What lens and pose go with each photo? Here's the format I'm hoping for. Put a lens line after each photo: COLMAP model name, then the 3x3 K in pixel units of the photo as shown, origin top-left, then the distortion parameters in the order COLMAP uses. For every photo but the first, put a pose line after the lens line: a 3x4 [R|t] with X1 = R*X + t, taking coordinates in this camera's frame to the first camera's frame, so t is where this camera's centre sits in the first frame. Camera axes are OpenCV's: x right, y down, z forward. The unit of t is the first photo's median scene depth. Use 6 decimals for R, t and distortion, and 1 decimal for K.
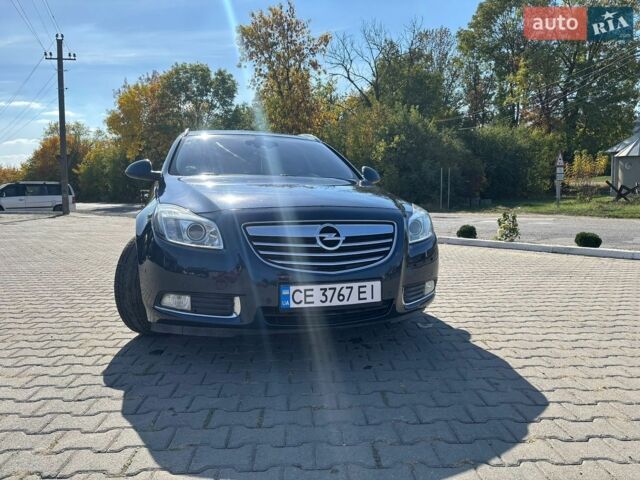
lens RADIAL K [[480.6, 0, 321.4], [0, 480.6, 230.6], [0, 0, 1]] dist [0.010779, -0.003155]
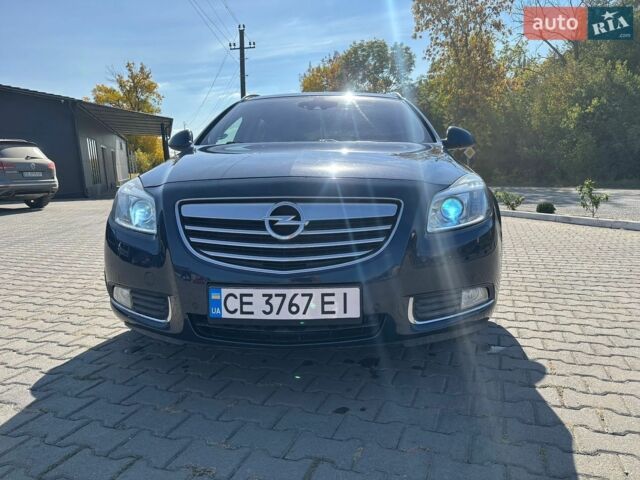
lens RADIAL K [[481.5, 0, 325.3], [0, 481.5, 237.2], [0, 0, 1]] dist [0.009238, -0.004545]
pose [[0.934260, 0.031118, -0.355233, 0.298438], [-0.010140, 0.998101, 0.060764, -0.005623], [0.356450, -0.053167, 0.932801, 0.342400]]
